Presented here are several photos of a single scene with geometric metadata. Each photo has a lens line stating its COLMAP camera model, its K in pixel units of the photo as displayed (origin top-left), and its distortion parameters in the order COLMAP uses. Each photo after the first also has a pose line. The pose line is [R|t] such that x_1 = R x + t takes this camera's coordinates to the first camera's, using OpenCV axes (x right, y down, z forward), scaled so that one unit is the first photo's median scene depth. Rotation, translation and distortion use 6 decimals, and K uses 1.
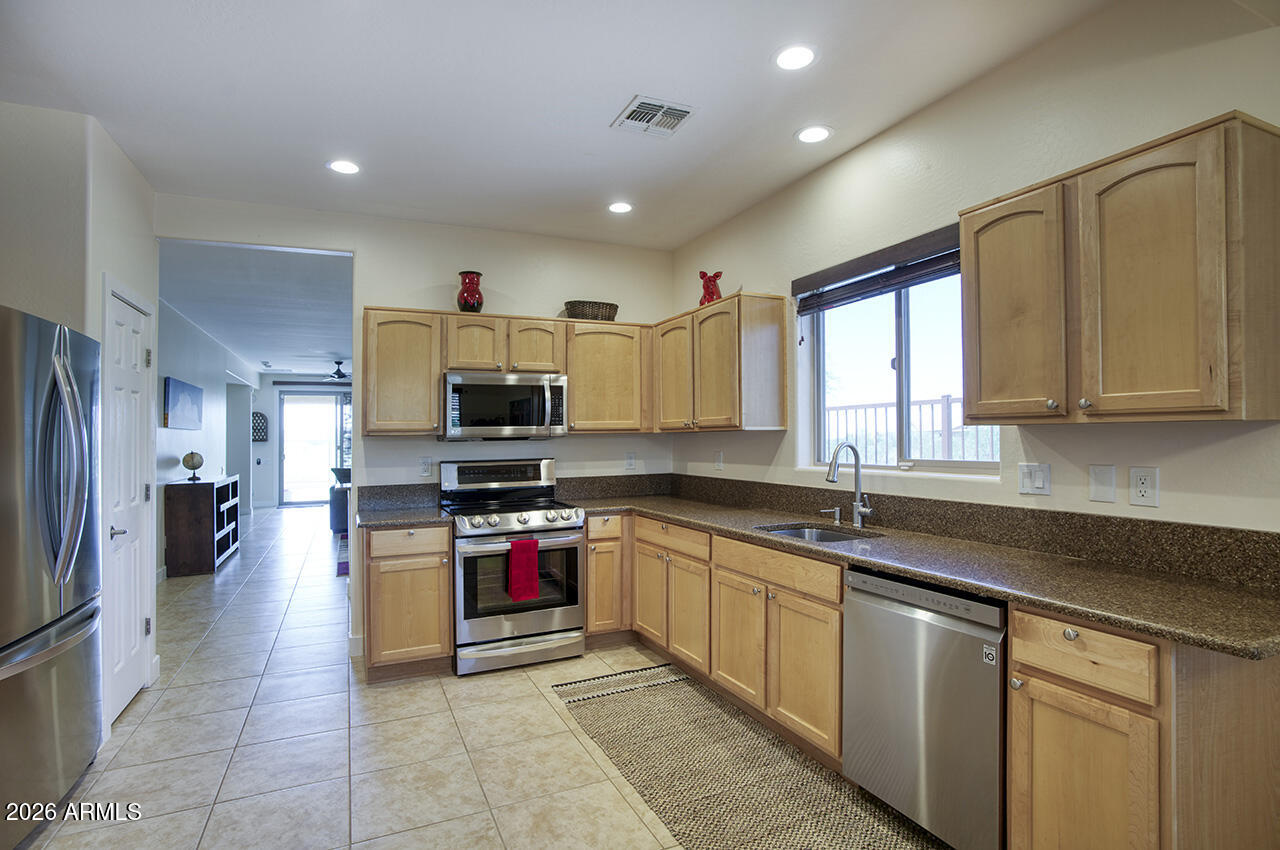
lens RADIAL K [[633.8, 0, 637.0], [0, 633.8, 431.2], [0, 0, 1]] dist [-0.047477, 0.002979]
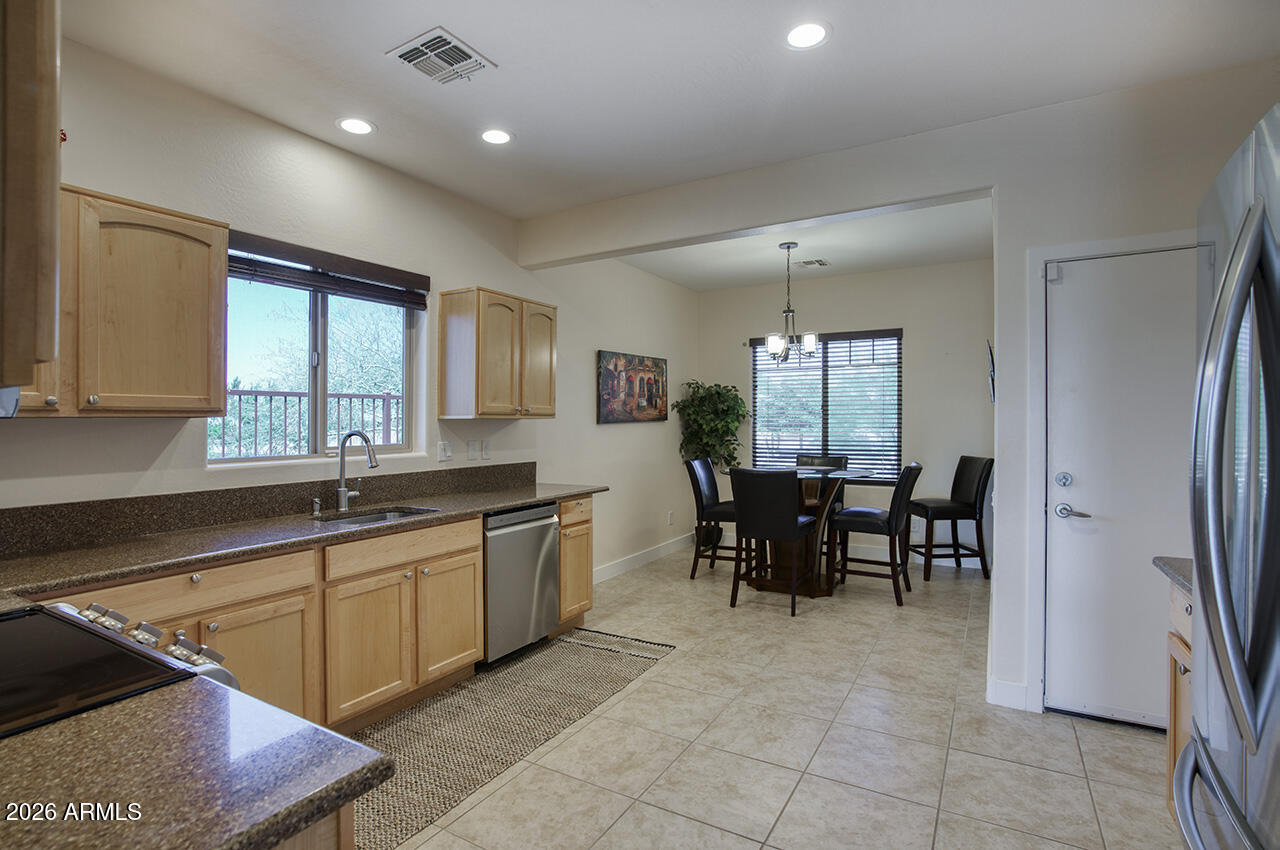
lens RADIAL K [[633.8, 0, 636.8], [0, 633.8, 425.8], [0, 0, 1]] dist [-0.047477, 0.002979]
pose [[-0.585191, 0.004493, 0.810883, -0.798673], [-0.002754, 0.999968, -0.007528, 0.013478], [-0.810891, -0.006638, -0.585160, 1.207662]]
